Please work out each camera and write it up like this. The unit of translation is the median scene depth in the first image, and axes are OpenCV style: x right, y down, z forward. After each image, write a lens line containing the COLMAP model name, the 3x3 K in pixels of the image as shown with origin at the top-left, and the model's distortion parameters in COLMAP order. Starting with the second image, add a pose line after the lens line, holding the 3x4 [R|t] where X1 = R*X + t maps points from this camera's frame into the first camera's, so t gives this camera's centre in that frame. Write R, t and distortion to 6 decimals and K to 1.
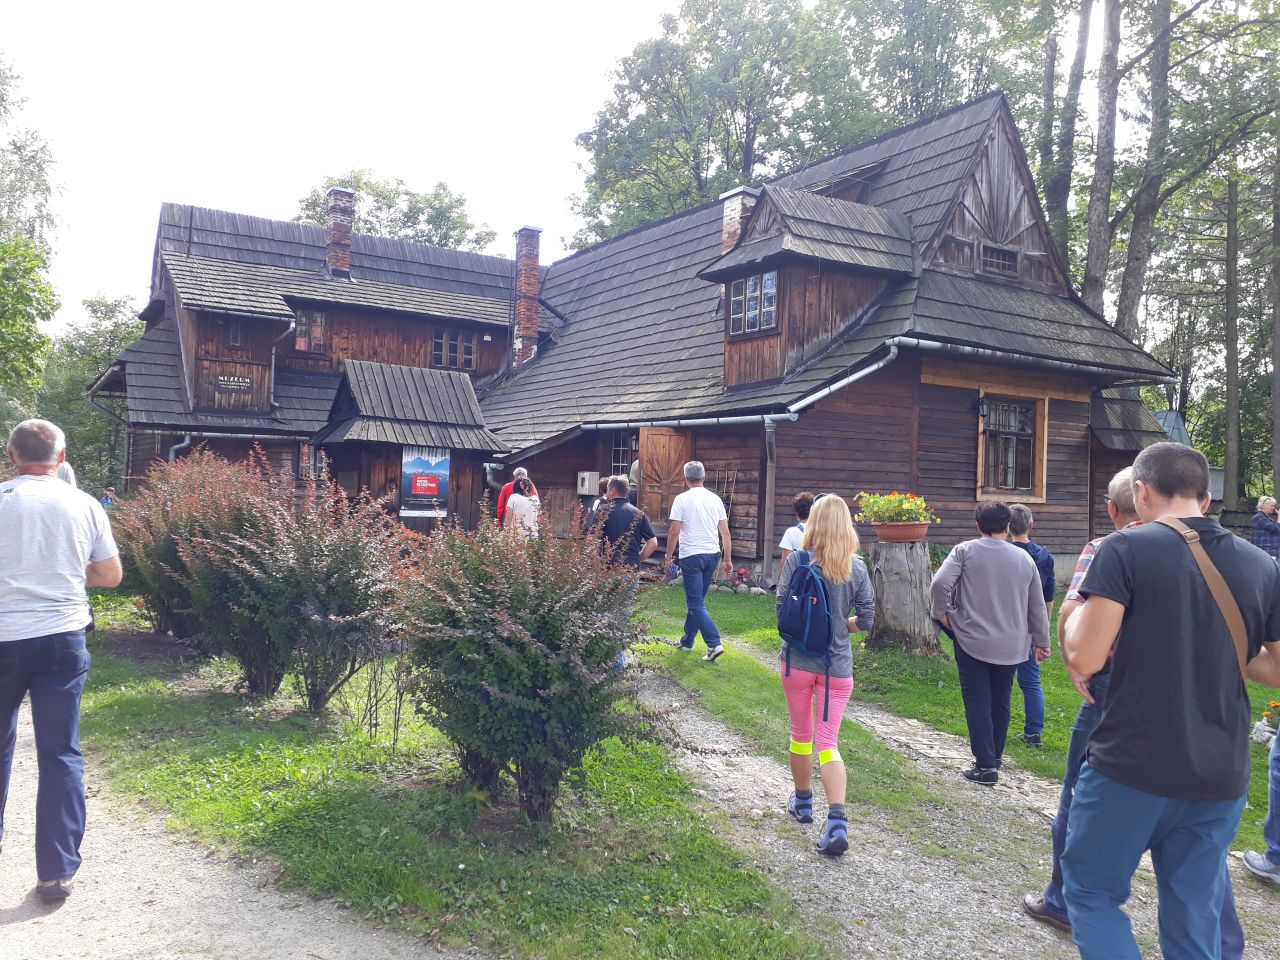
lens RADIAL K [[1003.8, 0, 605.4], [0, 1003.8, 481.6], [0, 0, 1]] dist [0.104334, -0.107908]
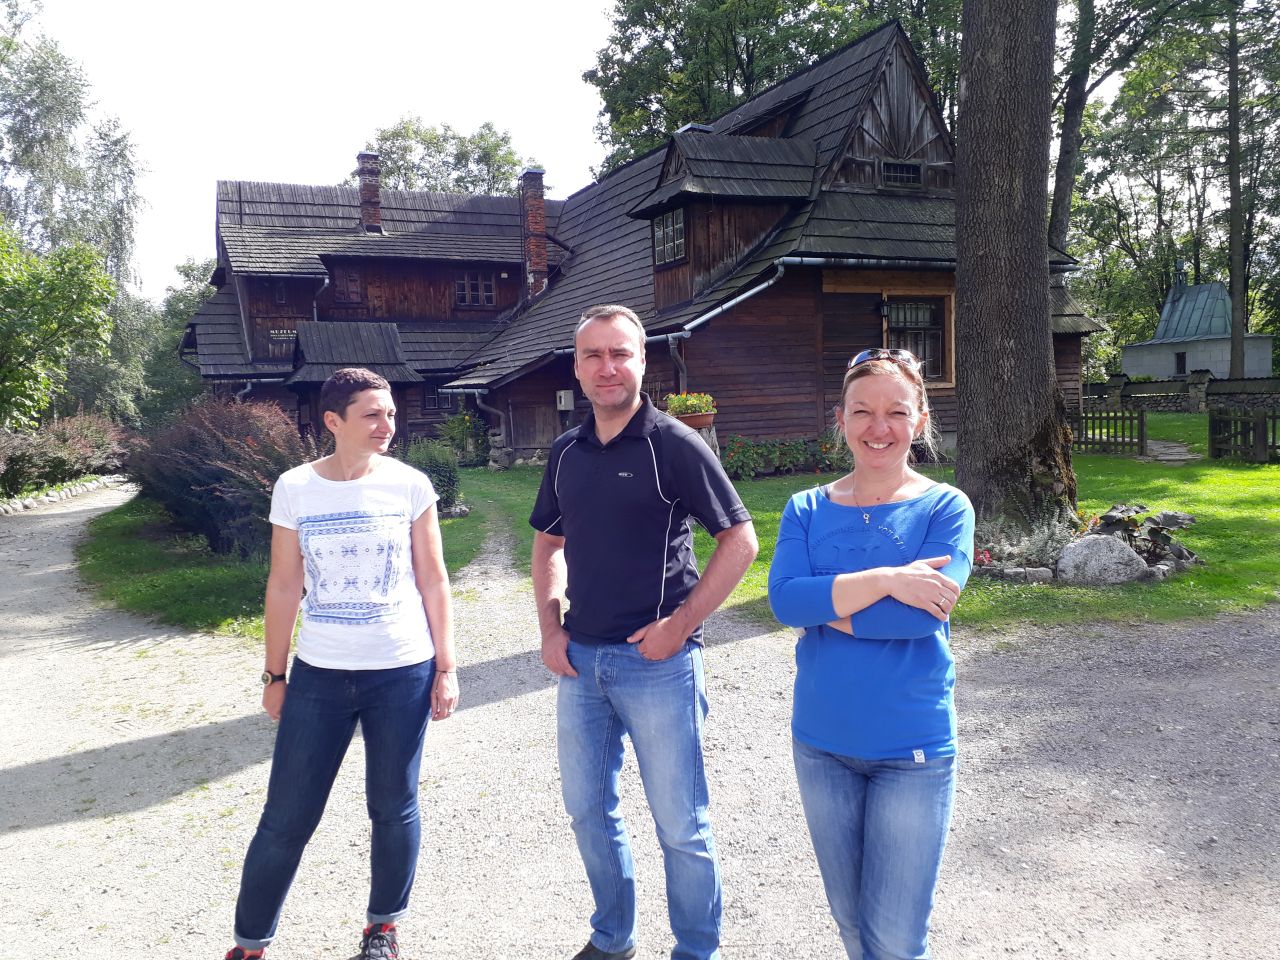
lens RADIAL K [[1058.9, 0, 640.0], [0, 1058.9, 480.0], [0, 0, 1]] dist [0.117468, -0.135444]
pose [[0.990151, -0.062640, -0.125205, 0.223981], [0.072133, 0.994736, 0.072782, 0.011149], [0.119987, -0.081097, 0.989458, -0.230114]]
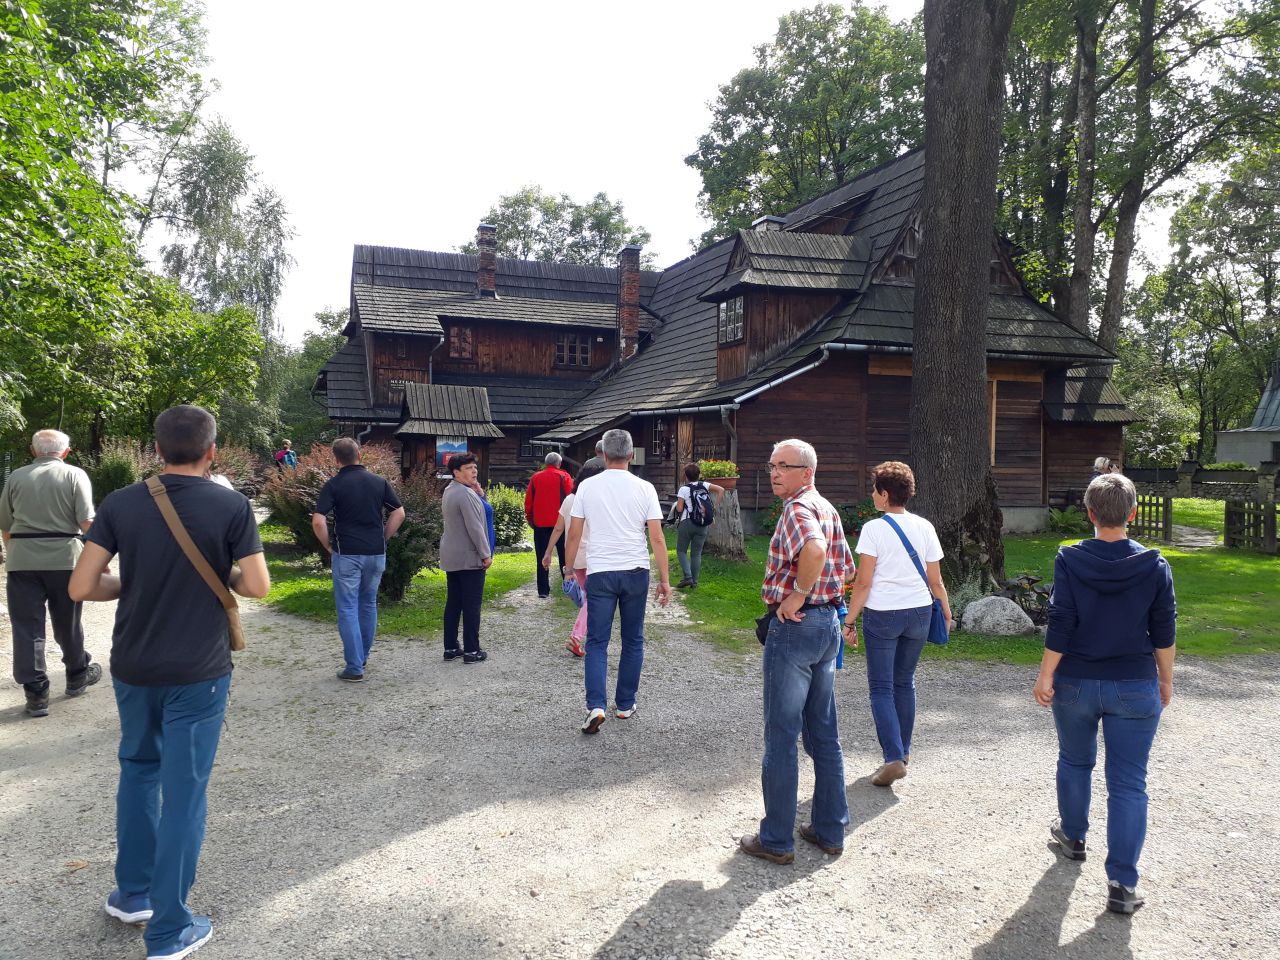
lens RADIAL K [[1091.5, 0, 640.0], [0, 1091.5, 480.0], [0, 0, 1]] dist [0.240147, -0.510136]
pose [[0.972486, -0.010538, -0.232725, 0.326875], [0.015950, 0.999644, 0.021385, 0.002286], [0.232416, -0.024509, 0.972308, -0.403486]]
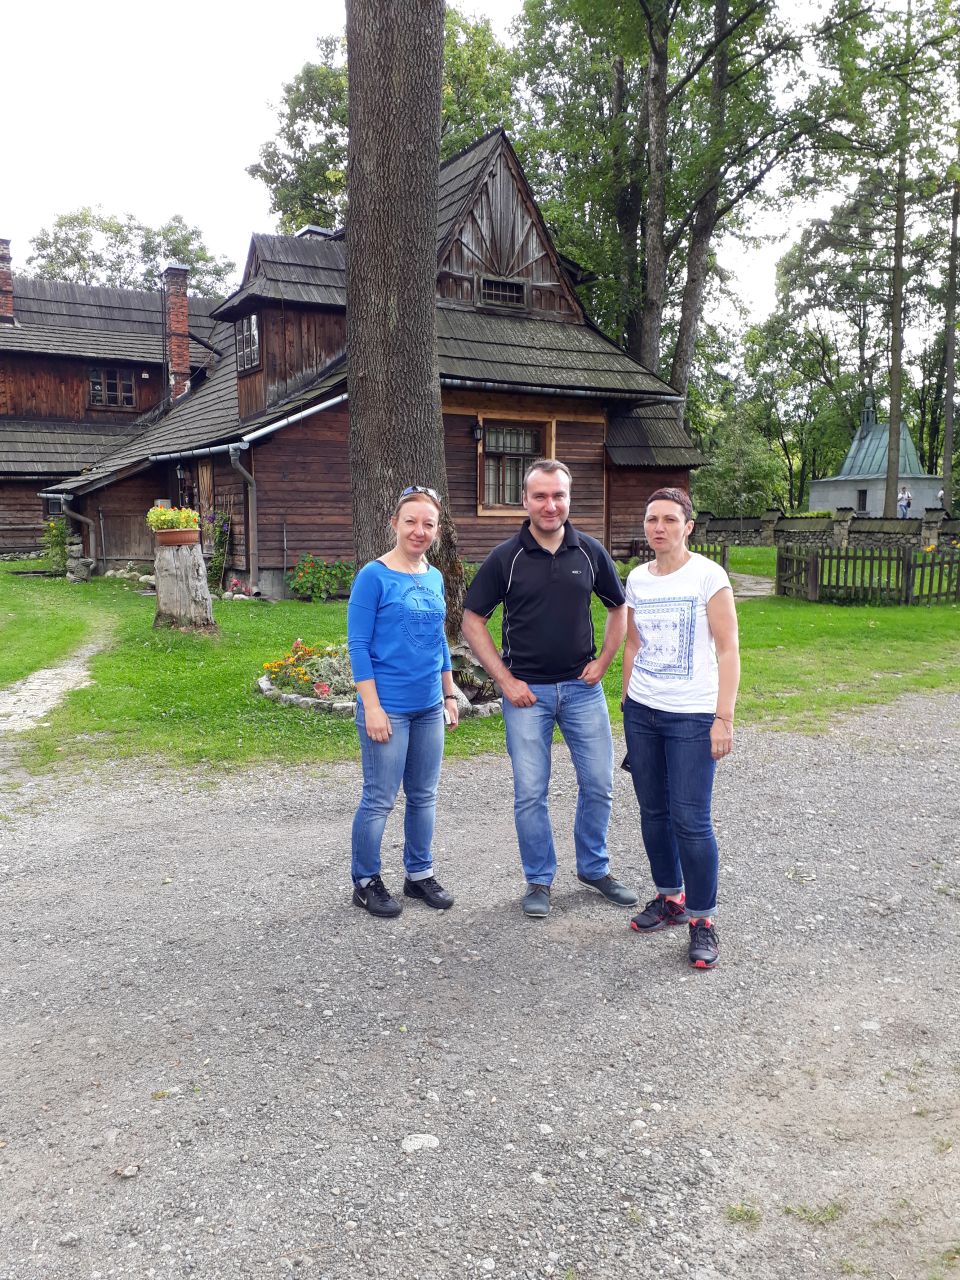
lens RADIAL K [[1058.9, 0, 519.1], [0, 1058.9, 642.3], [0, 0, 1]] dist [0.117468, -0.135444]
pose [[0.997783, -0.025388, -0.061521, 0.456958], [0.032526, 0.992487, 0.117948, 0.020142], [0.058064, -0.119688, 0.991112, -0.179895]]
